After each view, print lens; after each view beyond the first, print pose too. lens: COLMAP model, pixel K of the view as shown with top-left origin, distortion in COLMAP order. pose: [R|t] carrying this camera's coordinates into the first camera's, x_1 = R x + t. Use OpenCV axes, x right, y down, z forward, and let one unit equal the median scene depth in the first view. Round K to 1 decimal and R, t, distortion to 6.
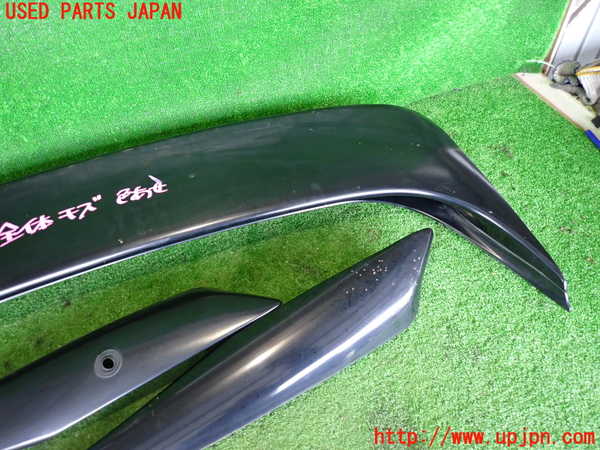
lens RADIAL K [[452.9, 0, 300.0], [0, 452.9, 225.0], [0, 0, 1]] dist [0.014103, 0.005947]
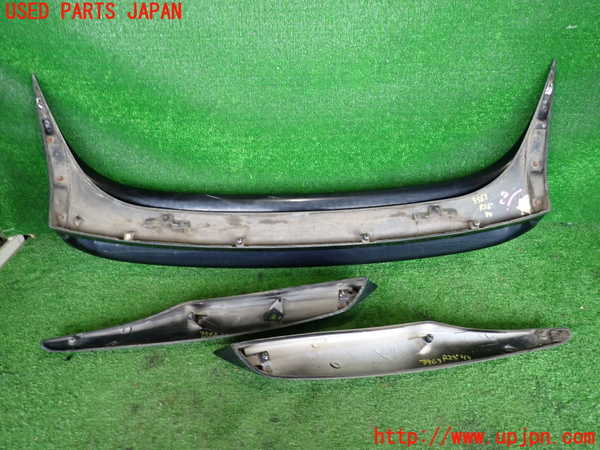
lens RADIAL K [[452.9, 0, 300.0], [0, 452.9, 225.0], [0, 0, 1]] dist [0.014103, 0.005947]
pose [[0.953209, 0.212247, -0.215277, -0.104112], [-0.264357, 0.930657, -0.252967, 0.300093], [0.146658, 0.298040, 0.943220, -0.365558]]
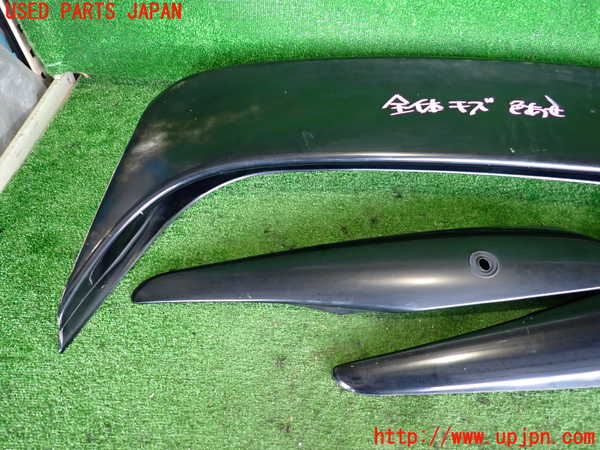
lens RADIAL K [[452.9, 0, 300.0], [0, 452.9, 225.0], [0, 0, 1]] dist [0.014103, 0.005947]
pose [[0.919395, 0.360347, -0.157682, -0.568591], [-0.354994, 0.932818, 0.061888, 0.265073], [0.169389, -0.000924, 0.985549, 0.001458]]
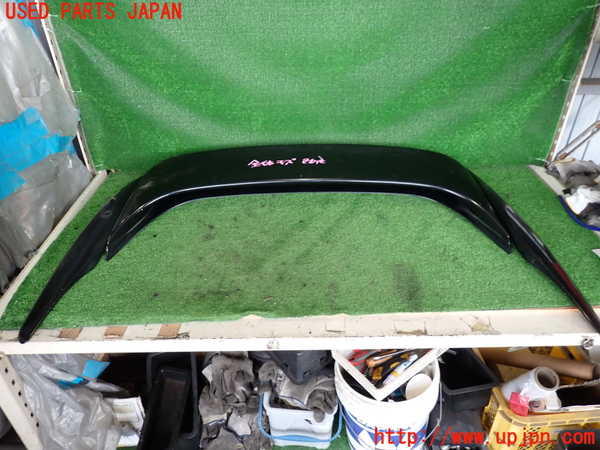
lens RADIAL K [[452.9, 0, 300.0], [0, 452.9, 225.0], [0, 0, 1]] dist [0.014103, 0.005947]
pose [[0.949004, 0.223098, -0.222753, 0.138907], [-0.274908, 0.931476, -0.238280, 0.752697], [0.154329, 0.287365, 0.945306, -0.976227]]
